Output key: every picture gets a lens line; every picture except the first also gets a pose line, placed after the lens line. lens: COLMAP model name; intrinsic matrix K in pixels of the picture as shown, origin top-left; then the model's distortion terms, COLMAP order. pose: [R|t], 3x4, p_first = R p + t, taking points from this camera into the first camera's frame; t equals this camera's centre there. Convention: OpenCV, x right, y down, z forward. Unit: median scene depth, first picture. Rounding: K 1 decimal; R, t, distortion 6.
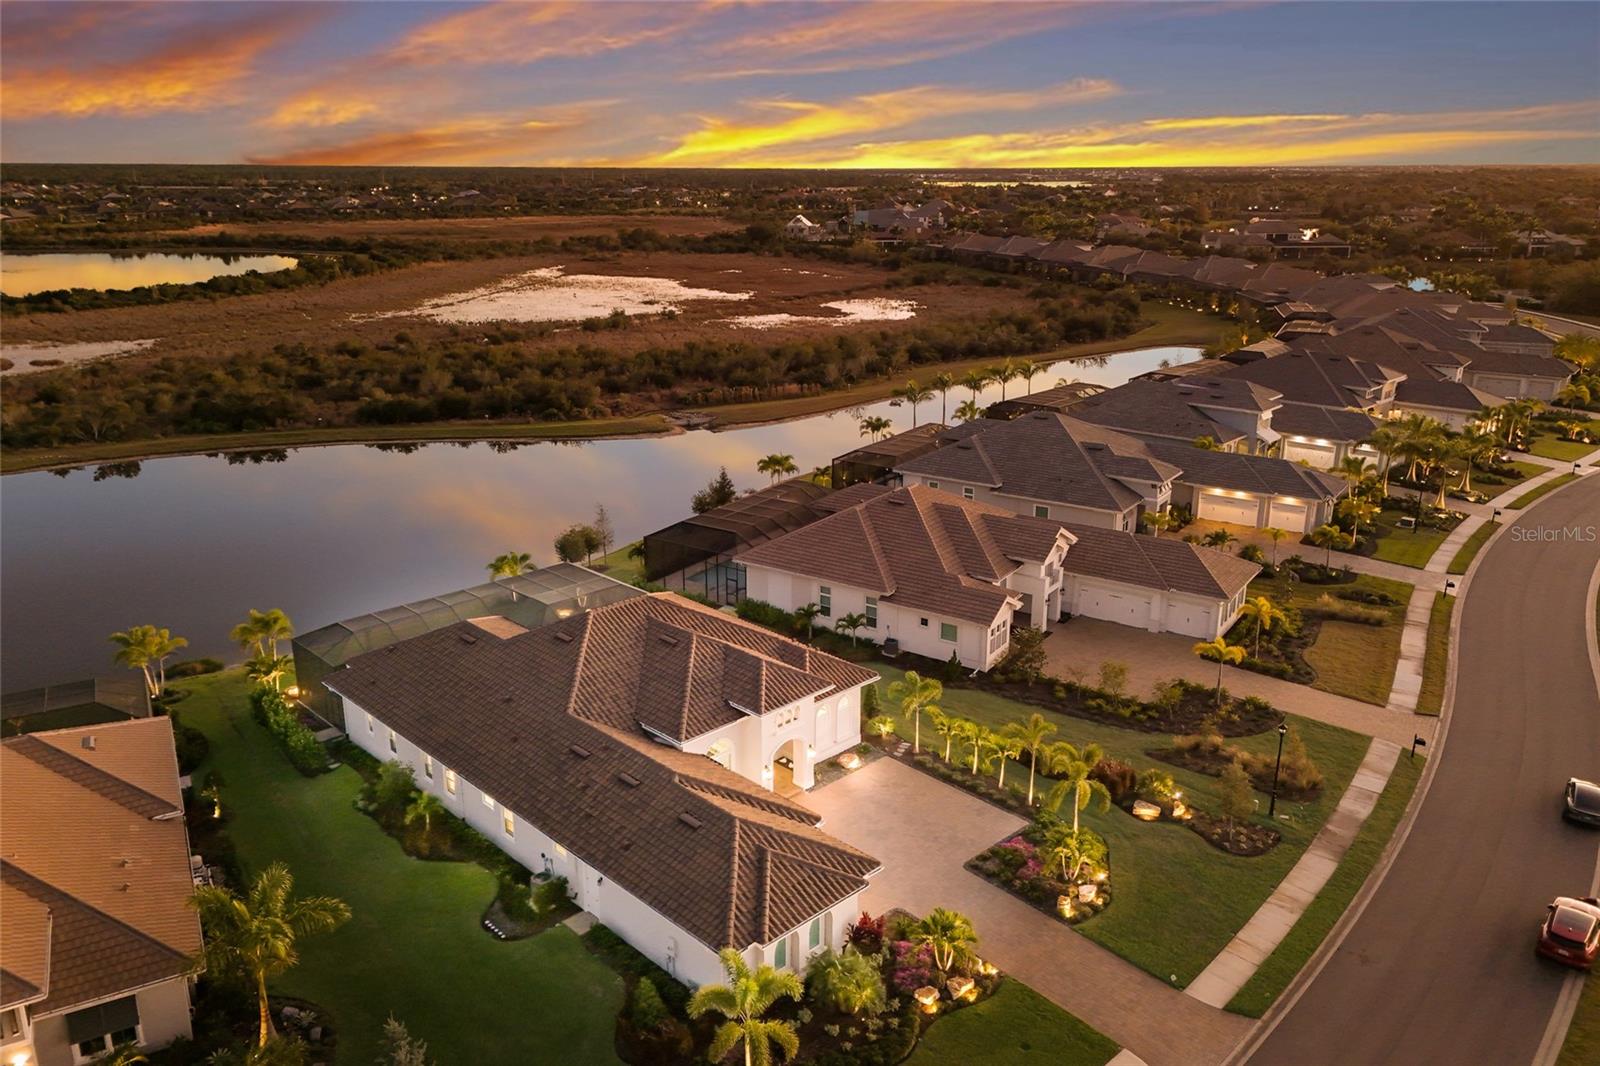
lens RADIAL K [[1195.1, 0, 800.0], [0, 1195.1, 533.0], [0, 0, 1]] dist [0.077785, -0.074575]
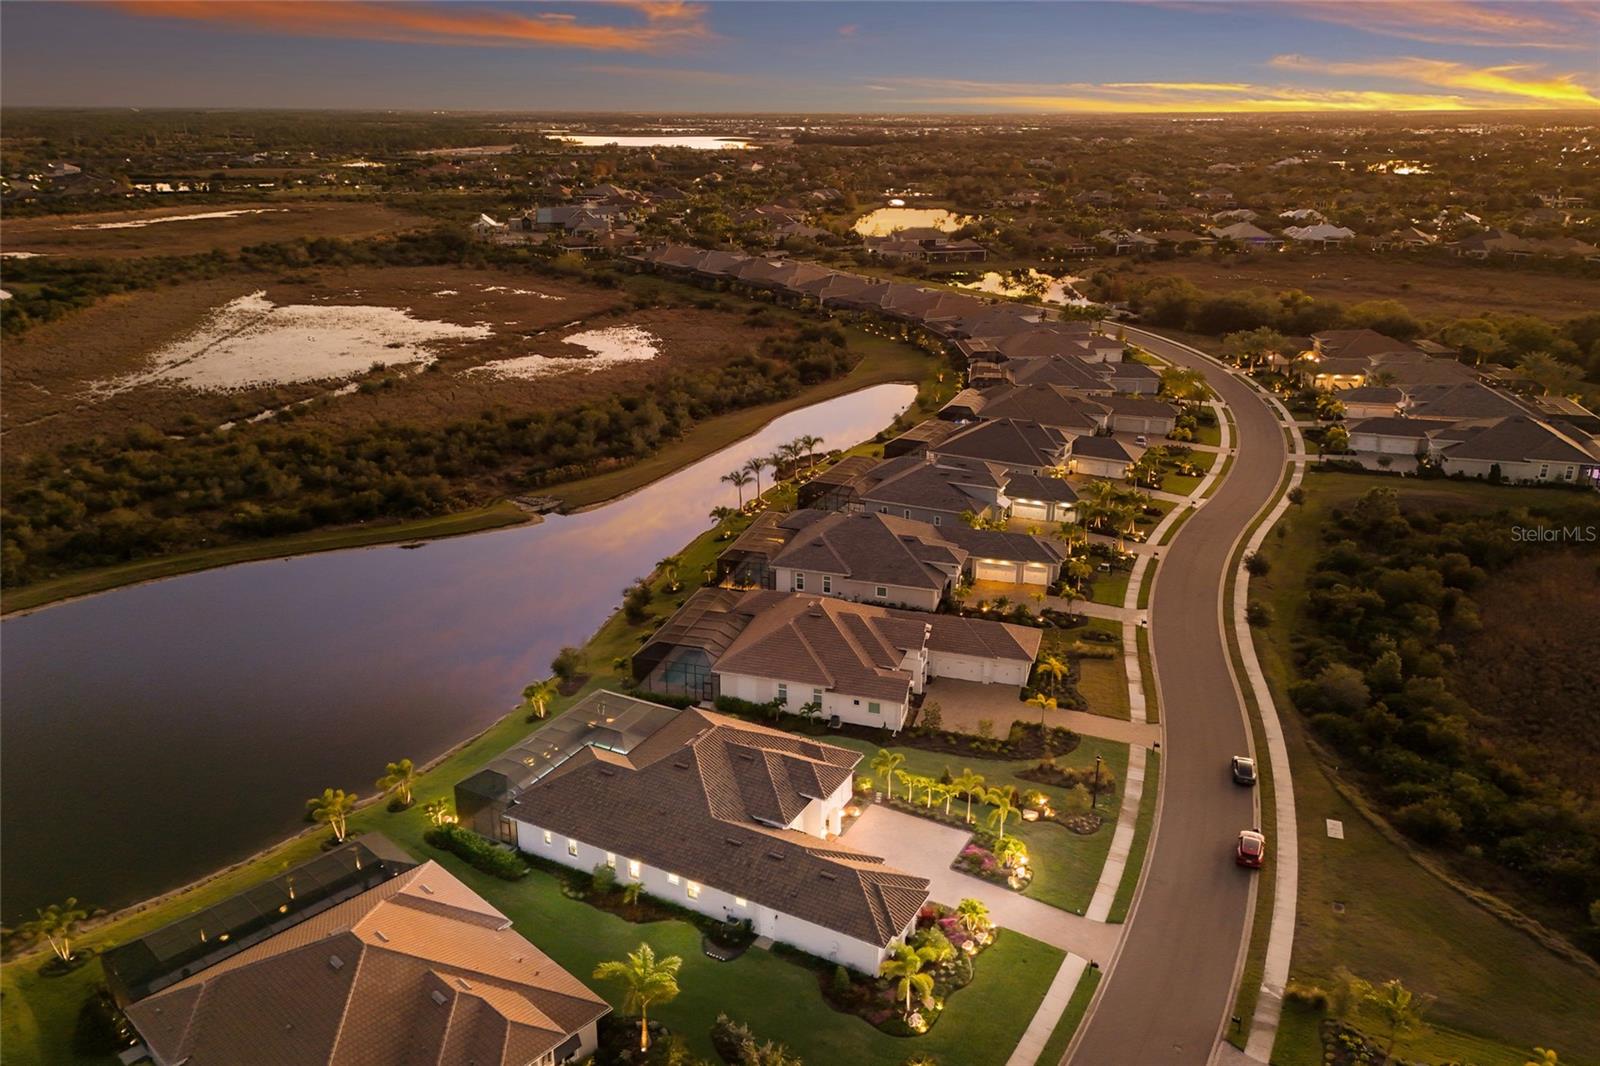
lens RADIAL K [[1182.1, 0, 800.0], [0, 1182.1, 533.0], [0, 0, 1]] dist [0.095738, -0.093328]
pose [[0.956743, -0.100362, 0.273074, -0.347541], [0.087941, 0.994471, 0.057384, -0.228465], [-0.277324, -0.030887, 0.960280, -0.412877]]
